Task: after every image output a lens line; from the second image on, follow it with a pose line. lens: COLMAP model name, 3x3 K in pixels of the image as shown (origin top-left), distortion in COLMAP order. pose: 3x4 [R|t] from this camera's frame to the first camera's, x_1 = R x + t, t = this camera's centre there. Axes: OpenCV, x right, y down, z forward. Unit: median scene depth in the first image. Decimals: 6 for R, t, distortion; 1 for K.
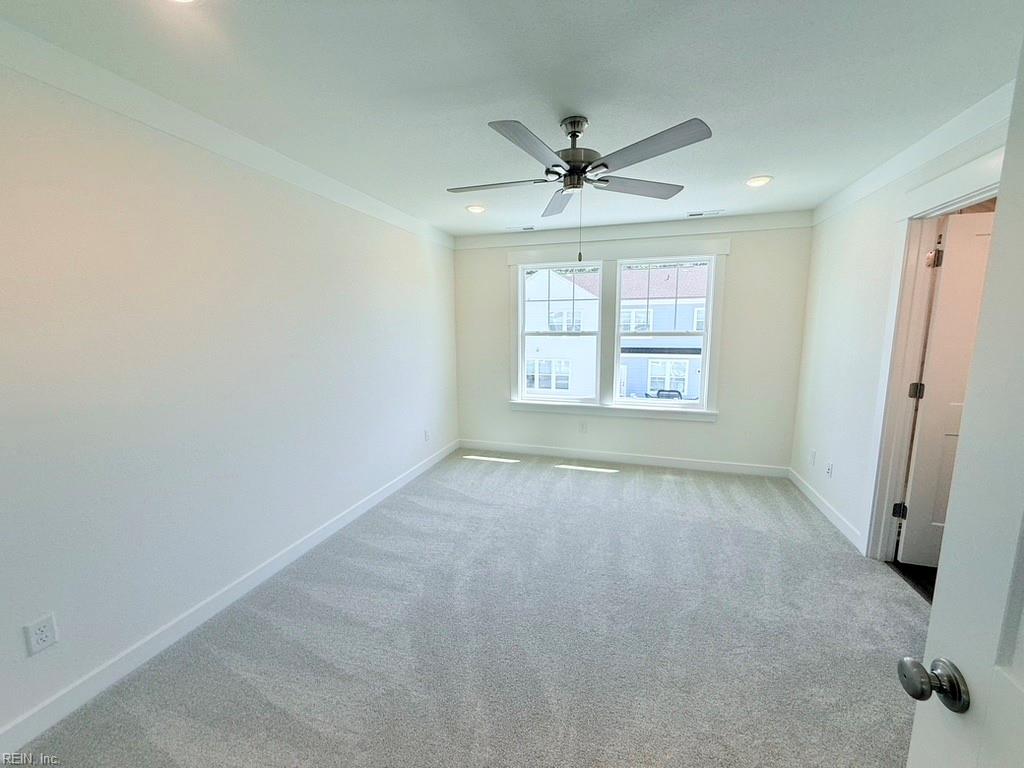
lens RADIAL K [[407.5, 0, 508.4], [0, 407.5, 384.3], [0, 0, 1]] dist [-0.000393, -0.000032]
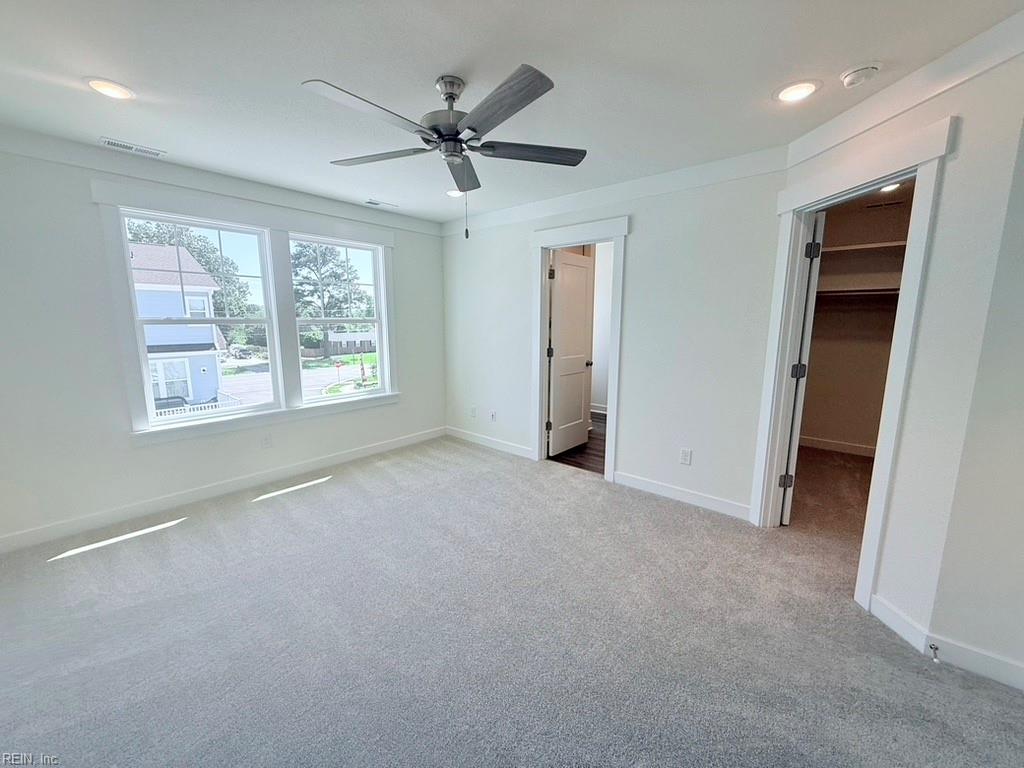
lens RADIAL K [[407.5, 0, 508.4], [0, 407.5, 384.3], [0, 0, 1]] dist [-0.000393, -0.000032]
pose [[0.403416, -0.138431, 0.904485, -0.362042], [0.125605, 0.987510, 0.095116, -0.021302], [-0.906355, 0.075236, 0.415765, 0.280531]]
